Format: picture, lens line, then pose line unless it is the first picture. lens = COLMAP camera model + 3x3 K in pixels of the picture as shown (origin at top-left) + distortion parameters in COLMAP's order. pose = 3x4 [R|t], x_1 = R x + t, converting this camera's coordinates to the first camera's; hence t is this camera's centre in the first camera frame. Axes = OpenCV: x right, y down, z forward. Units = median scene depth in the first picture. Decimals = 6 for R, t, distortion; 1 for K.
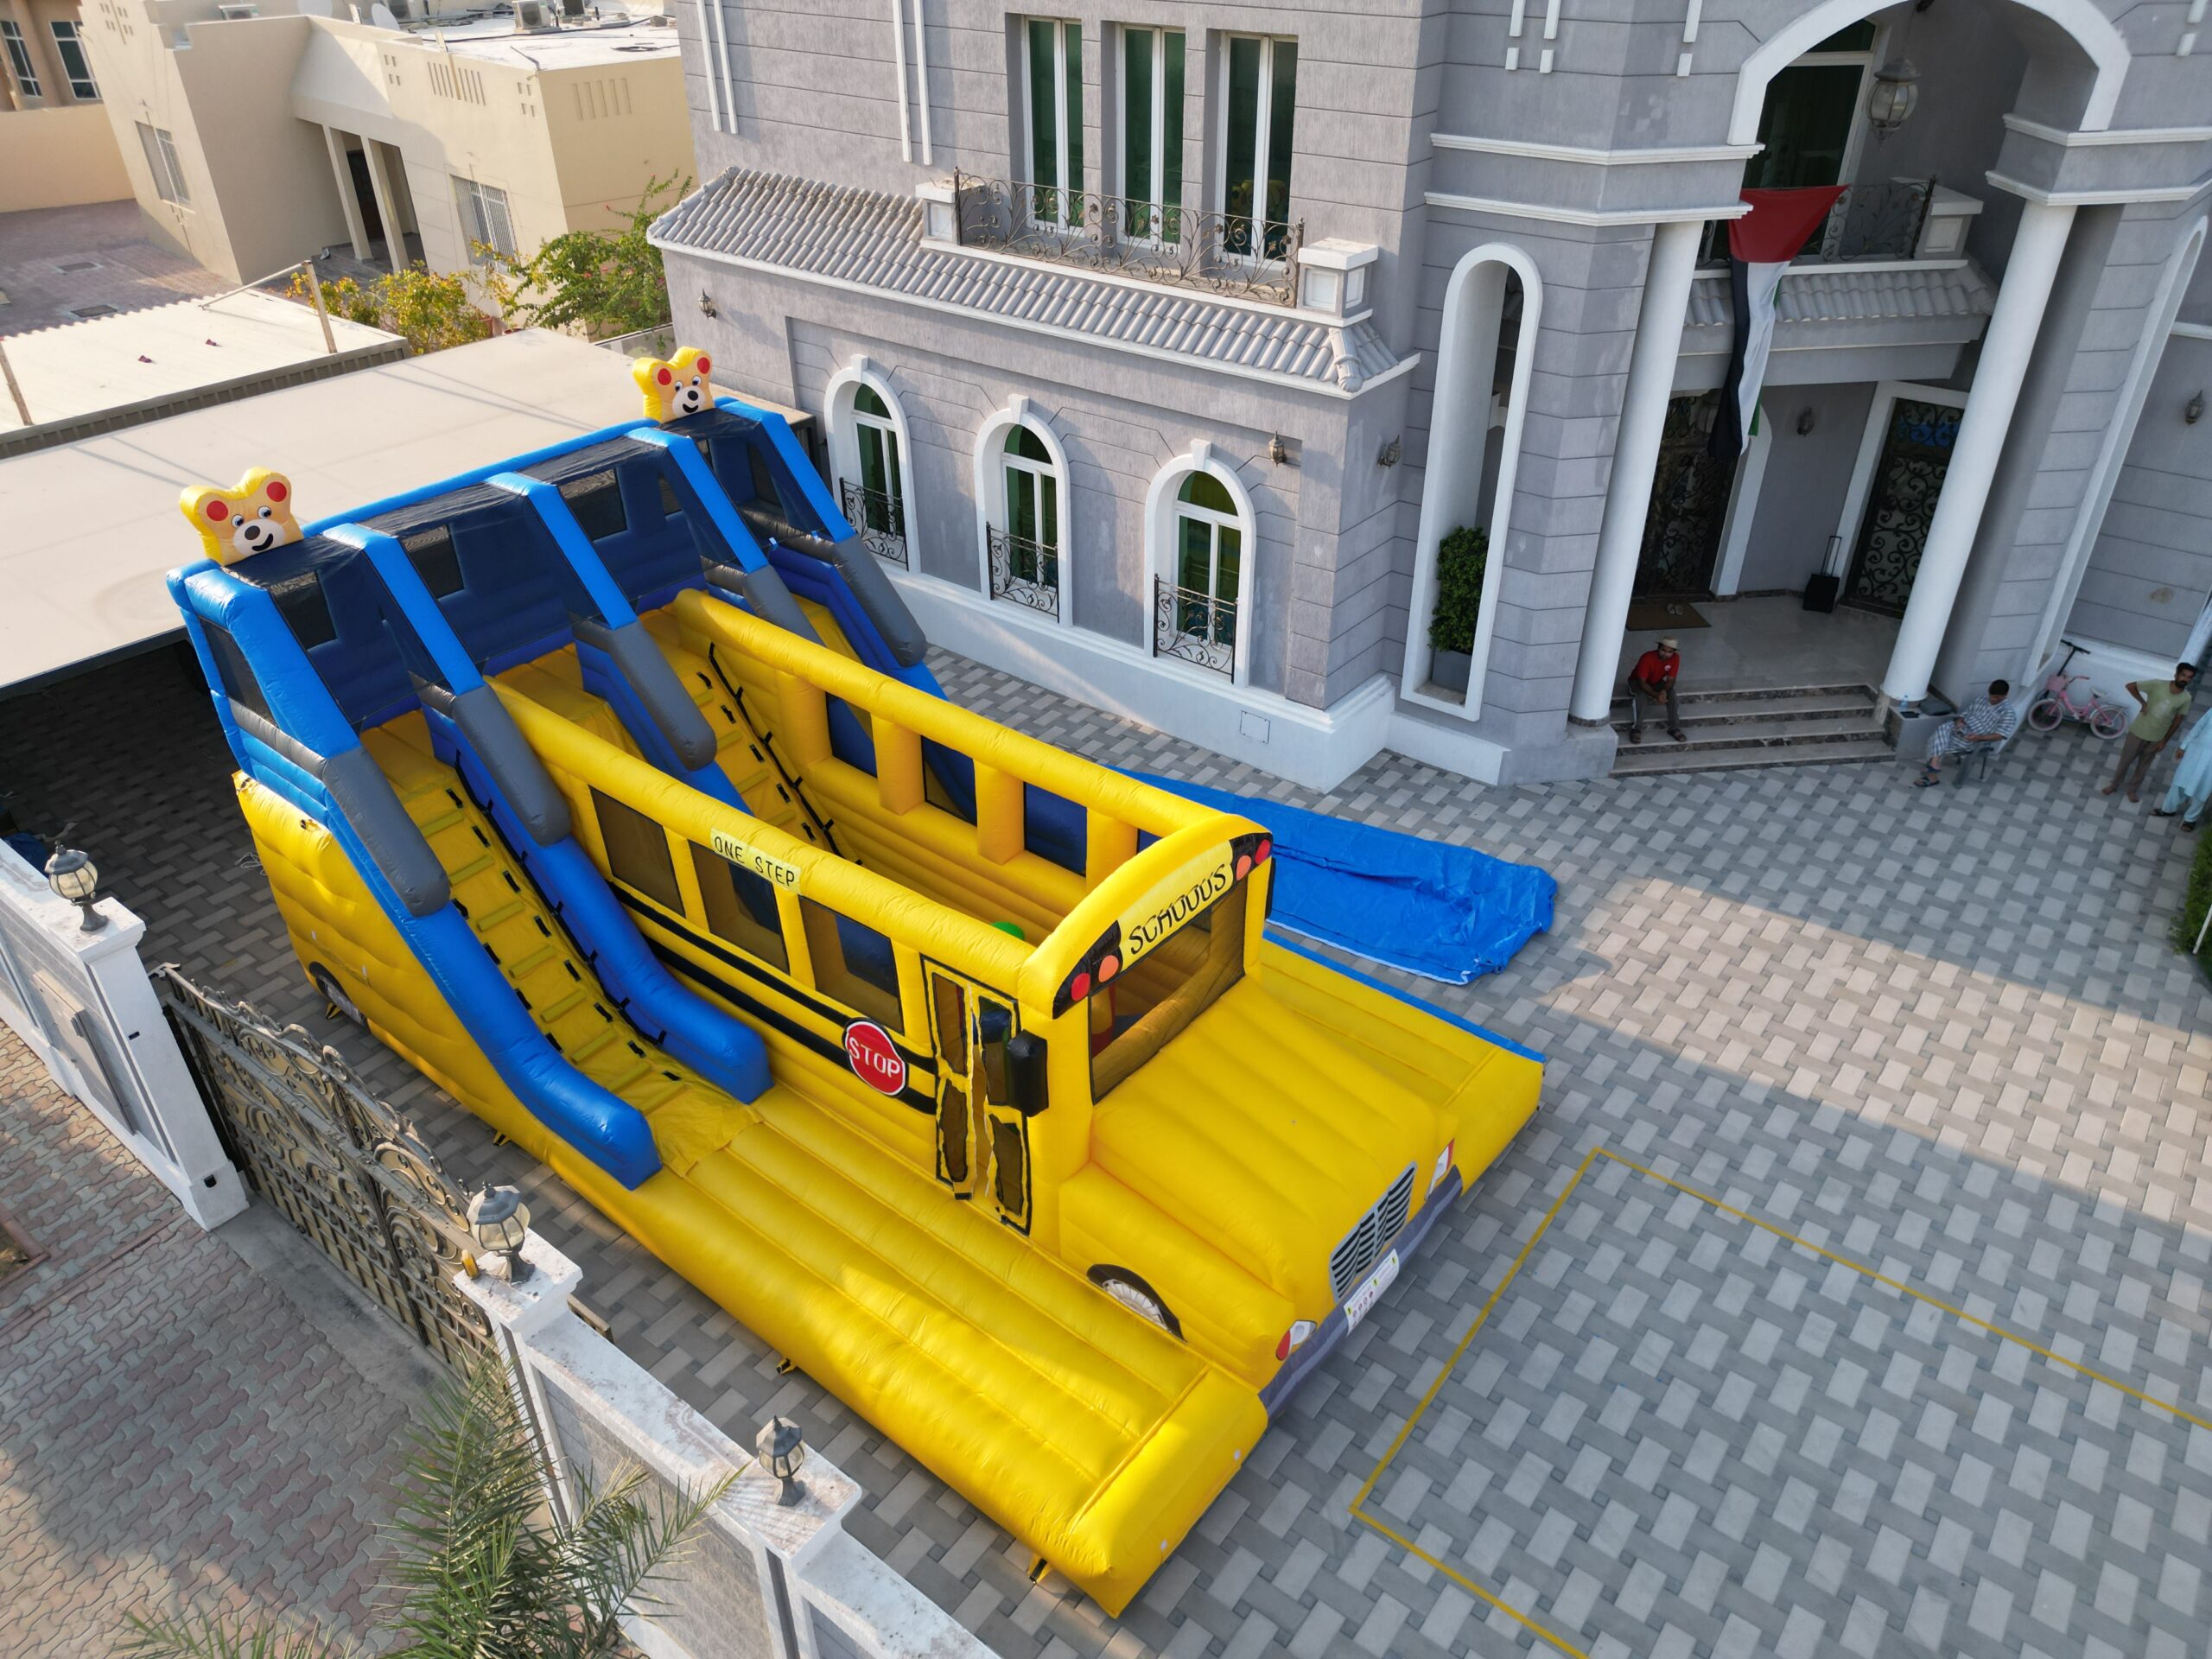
lens RADIAL K [[1562.7, 0, 1107.2], [0, 1562.7, 823.1], [0, 0, 1]] dist [0.050161, -0.042690]
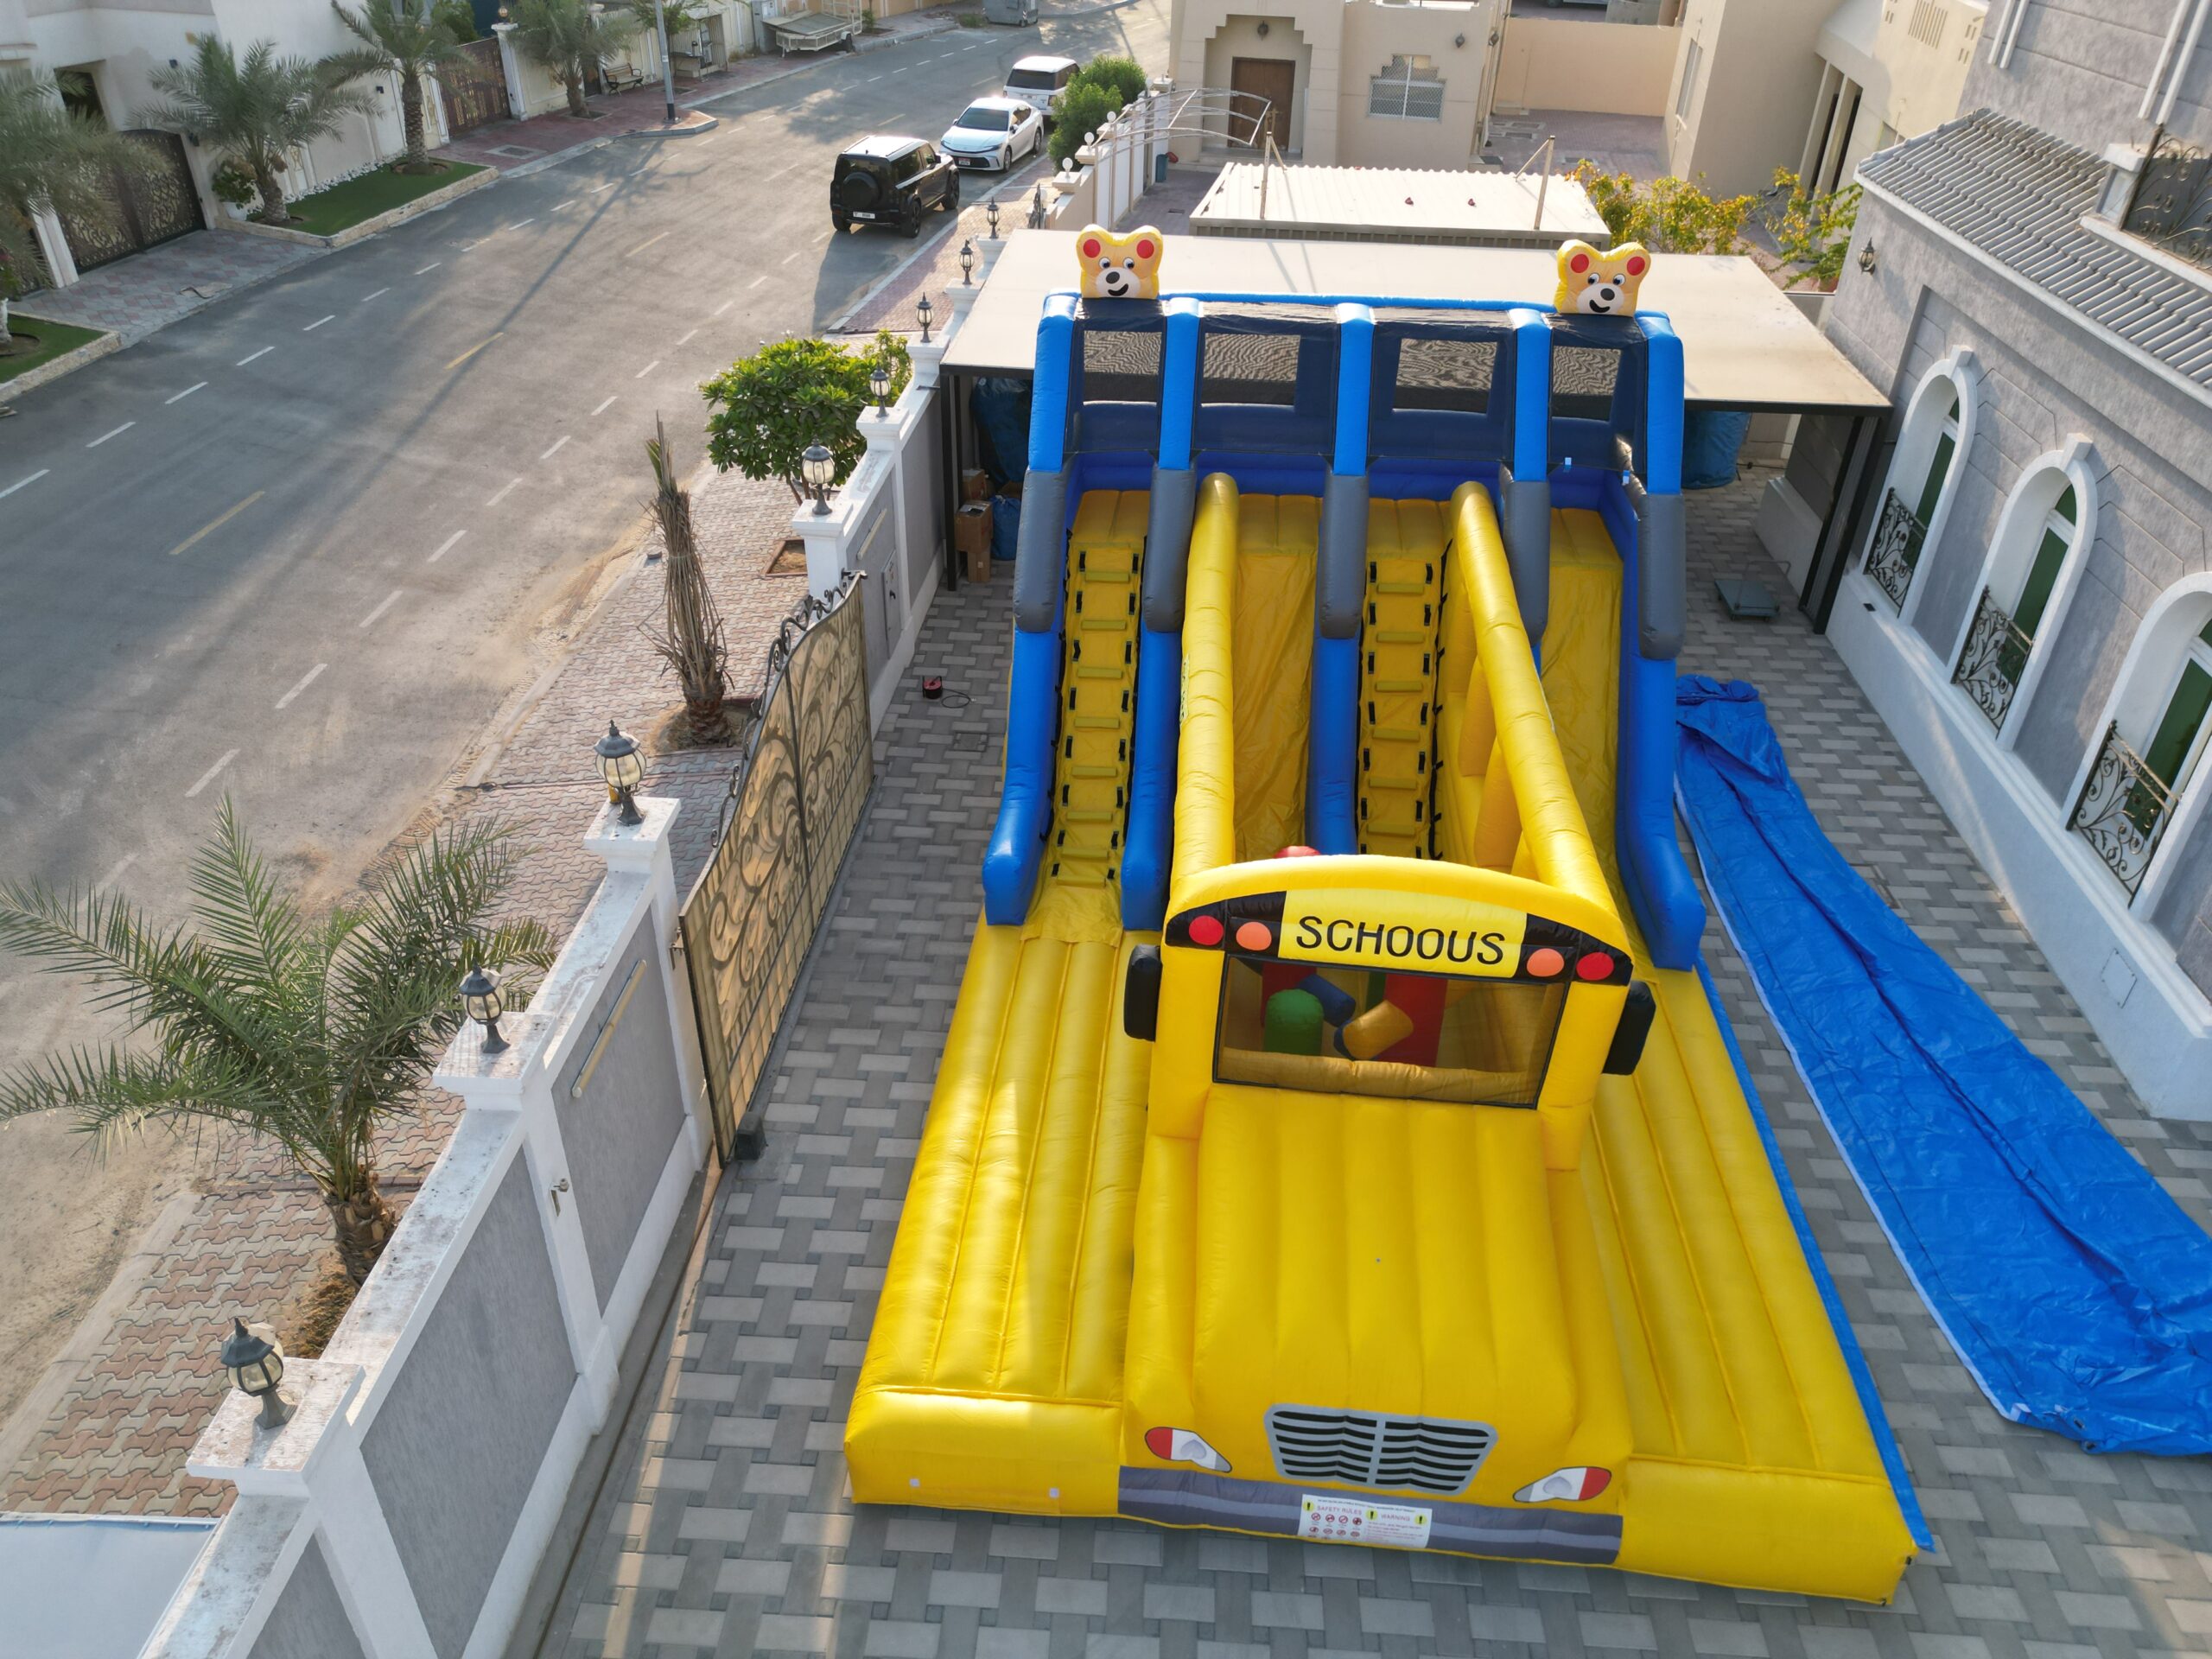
lens RADIAL K [[1562.7, 0, 1100.4], [0, 1562.7, 818.9], [0, 0, 1]] dist [0.050161, -0.042690]
pose [[0.557546, 0.469495, -0.684629, 0.307424], [-0.468915, 0.858653, 0.206962, -0.059087], [0.685027, 0.205642, 0.698892, 0.212751]]
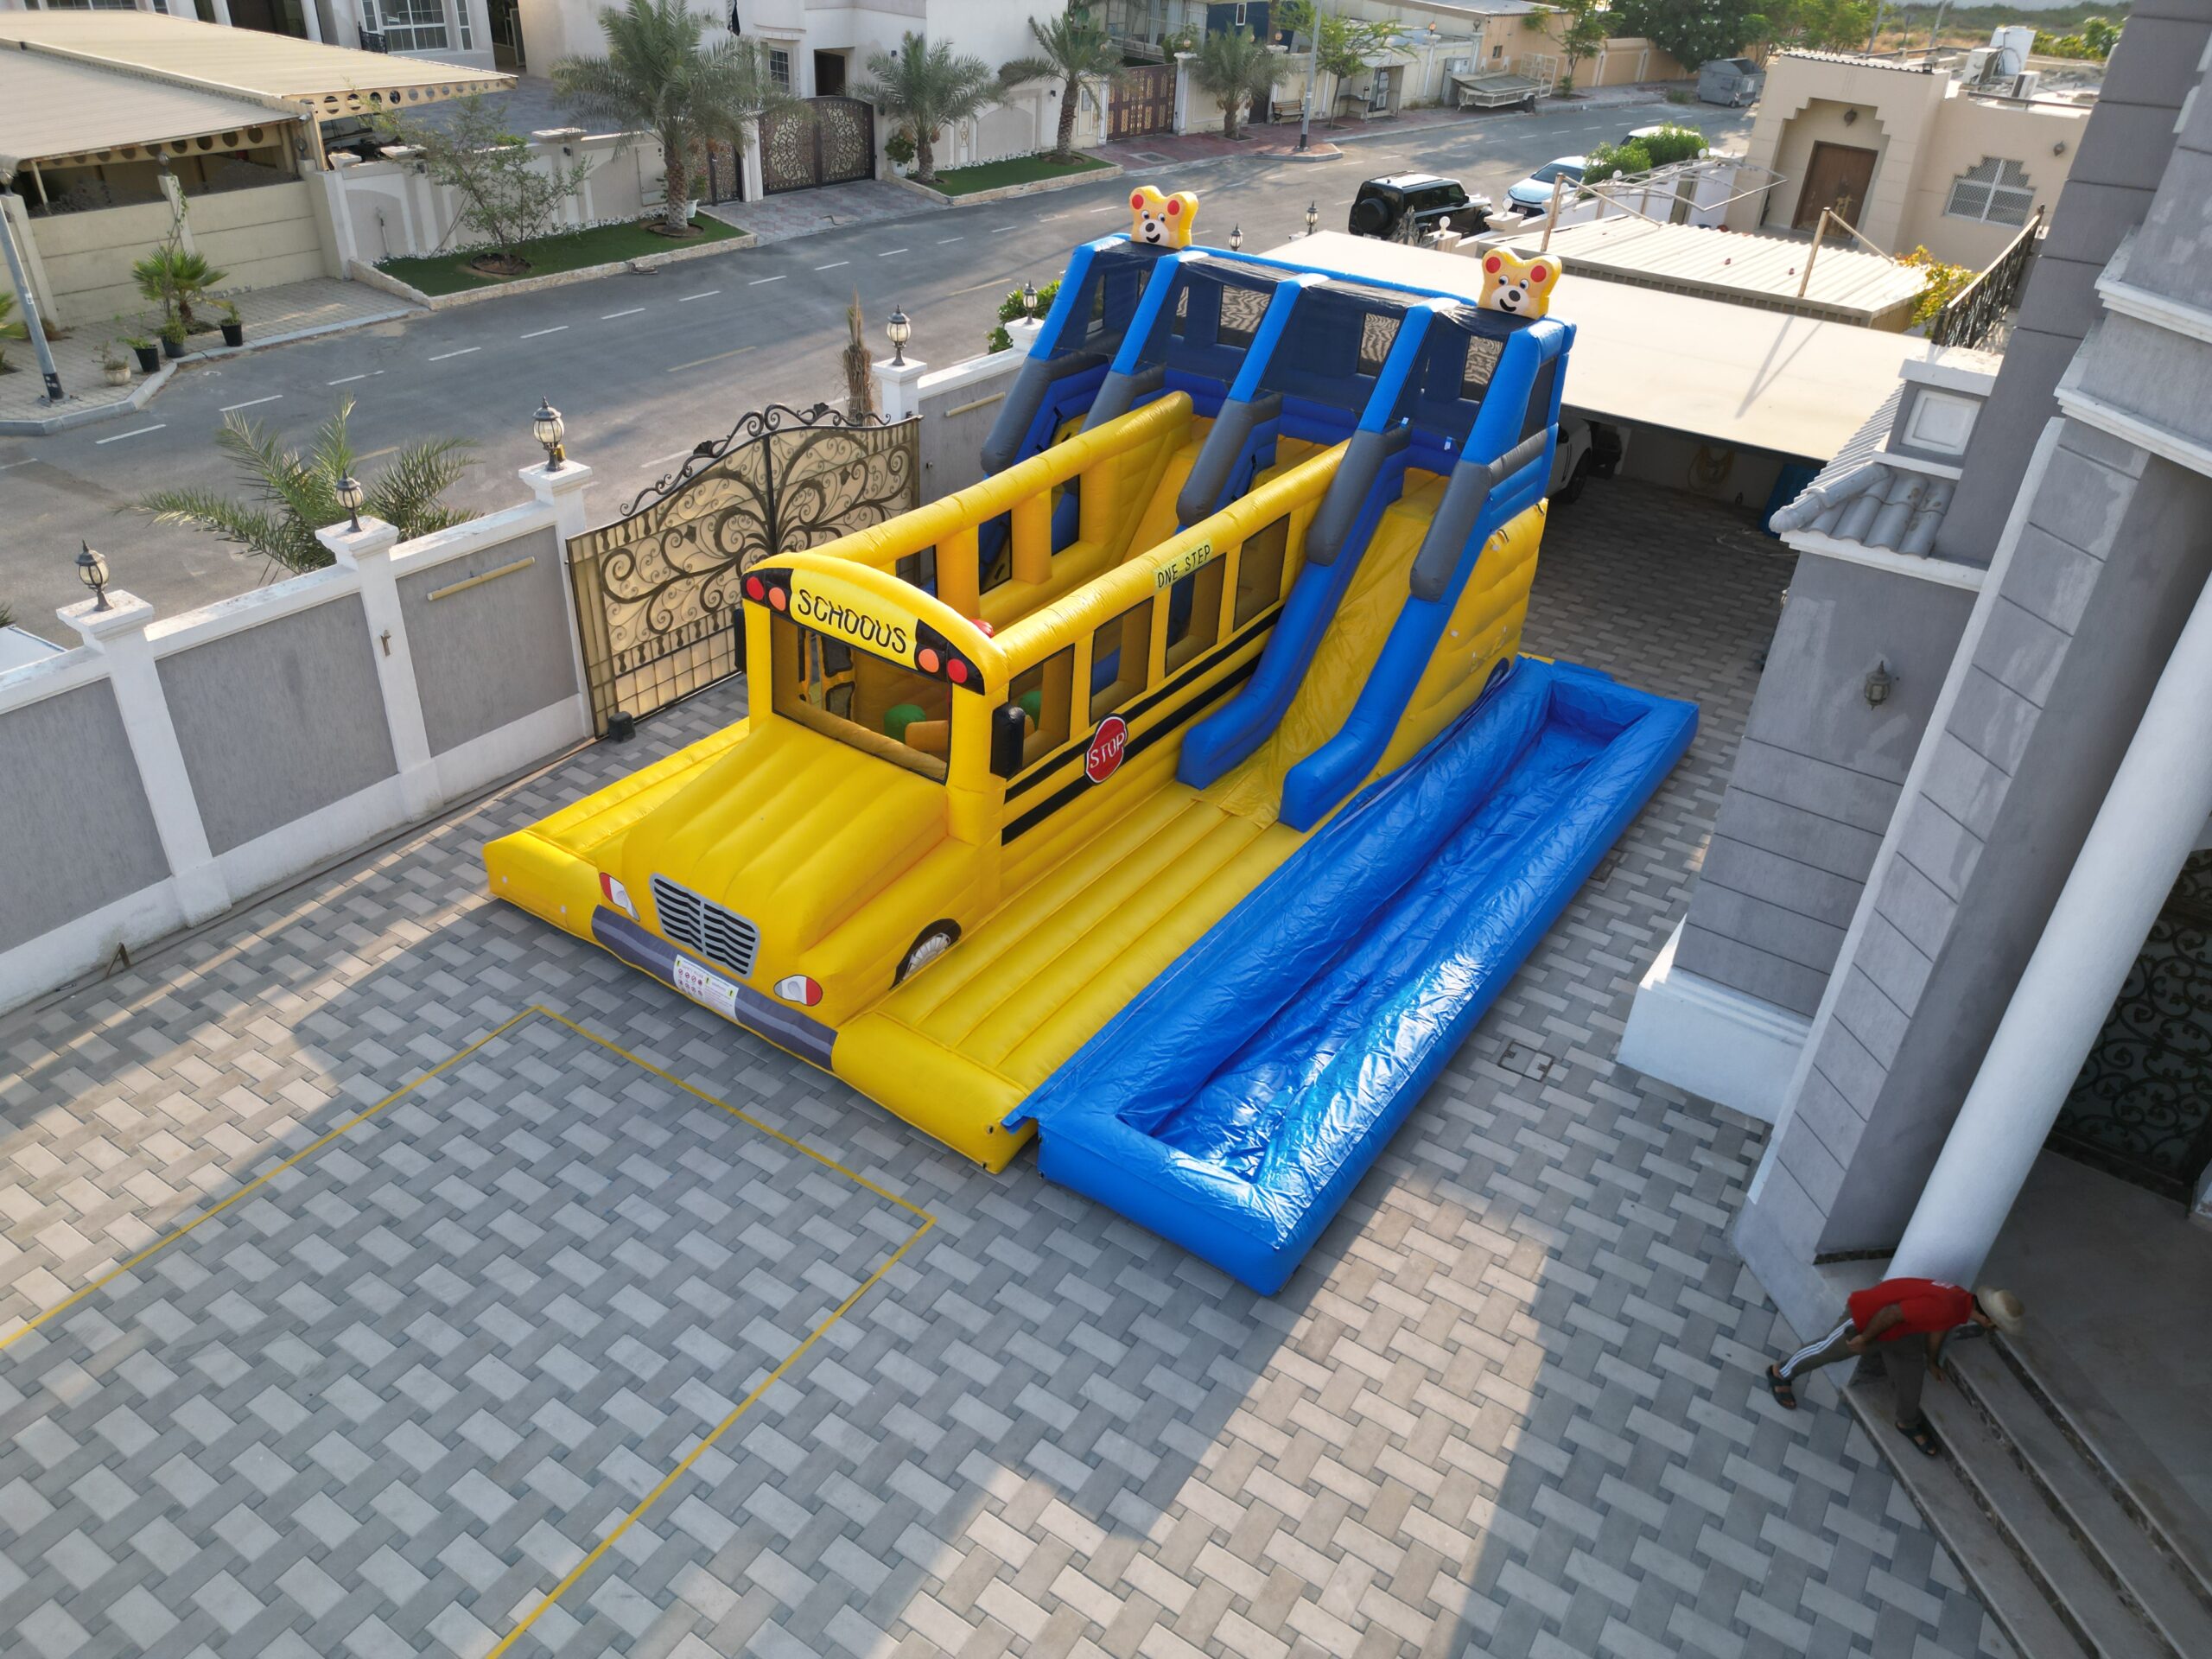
lens RADIAL K [[1562.7, 0, 1102.7], [0, 1562.7, 828.2], [0, 0, 1]] dist [0.050161, -0.042690]
pose [[0.072448, 0.542319, -0.837043, 0.710427], [-0.581533, 0.704796, 0.406303, -0.265429], [0.810291, 0.457332, 0.366437, 0.516920]]
